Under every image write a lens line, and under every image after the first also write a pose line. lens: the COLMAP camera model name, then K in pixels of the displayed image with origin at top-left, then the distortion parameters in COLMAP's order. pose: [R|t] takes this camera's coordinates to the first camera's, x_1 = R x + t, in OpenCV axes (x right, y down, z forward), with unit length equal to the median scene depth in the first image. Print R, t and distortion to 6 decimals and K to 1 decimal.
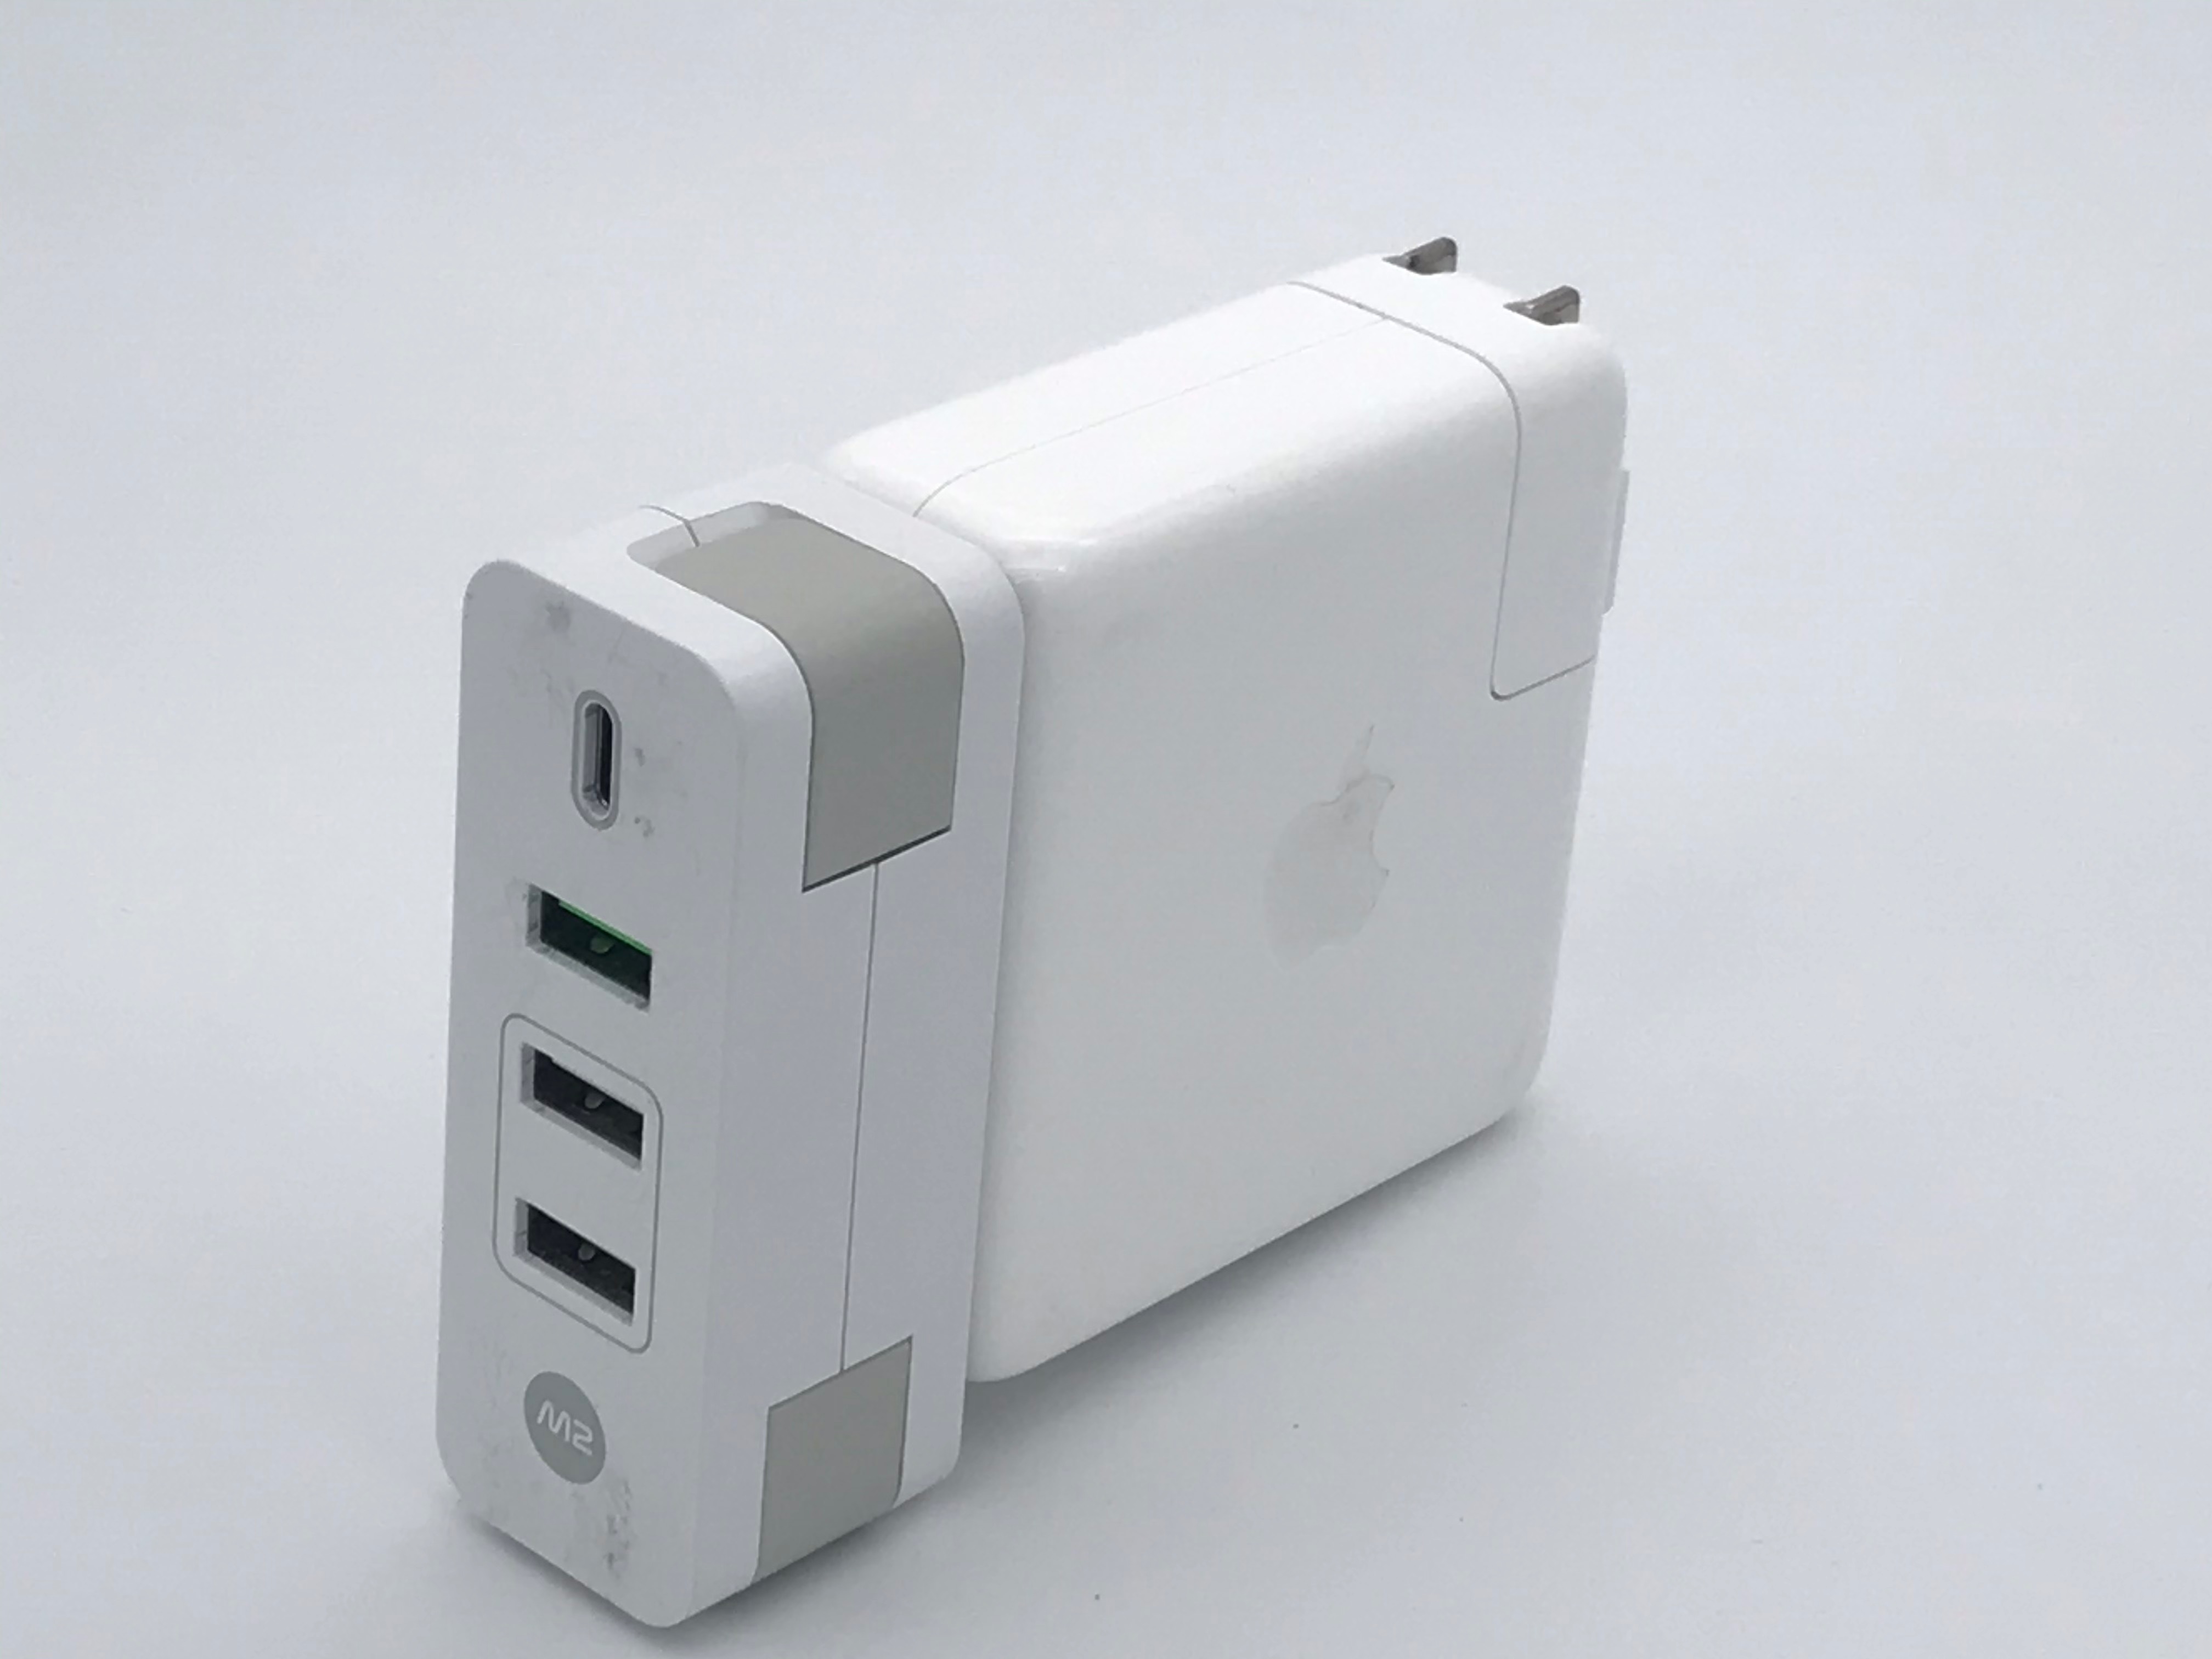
lens RADIAL K [[5627.0, 0, 1104.5], [0, 5627.0, 834.7], [0, 0, 1]] dist [0.243943, 0.000000]
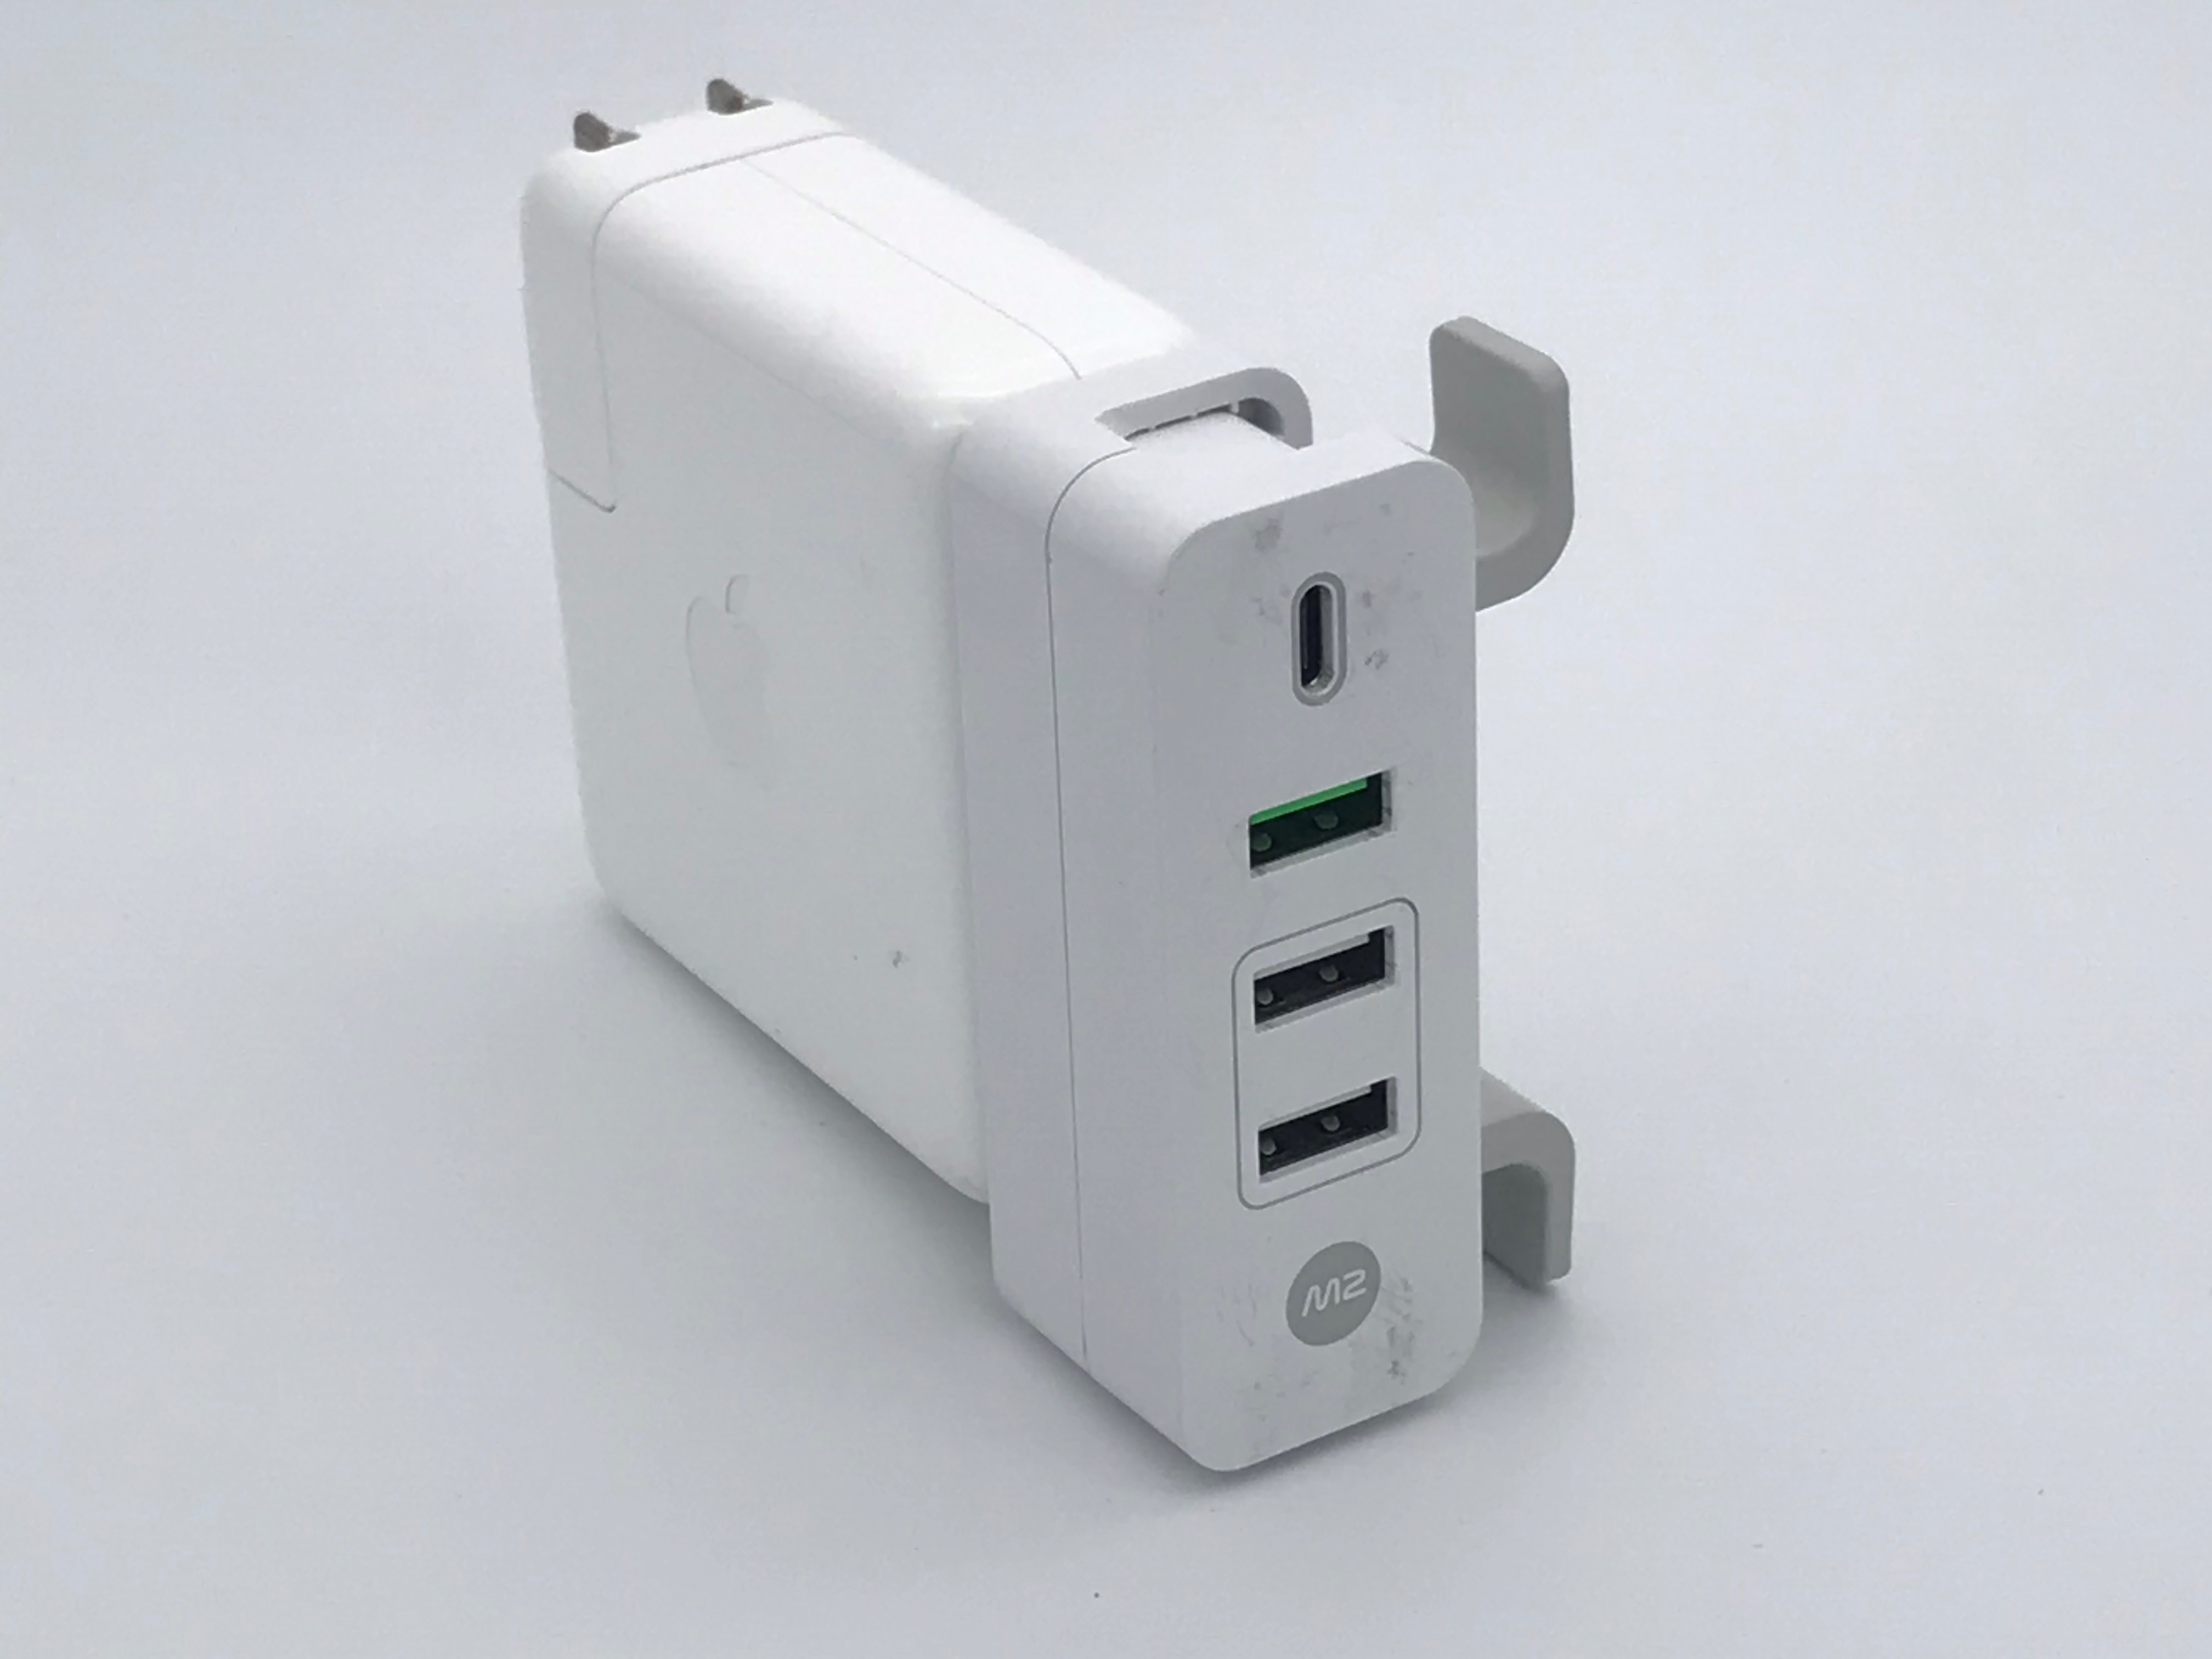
lens RADIAL K [[5627.0, 0, 1106.4], [0, 5627.0, 848.4], [0, 0, 1]] dist [0.243943, 0.000000]
pose [[0.246281, -0.517987, 0.819167, -0.950298], [0.497201, 0.793034, 0.351979, -0.360048], [-0.831948, 0.320605, 0.452853, 0.561131]]
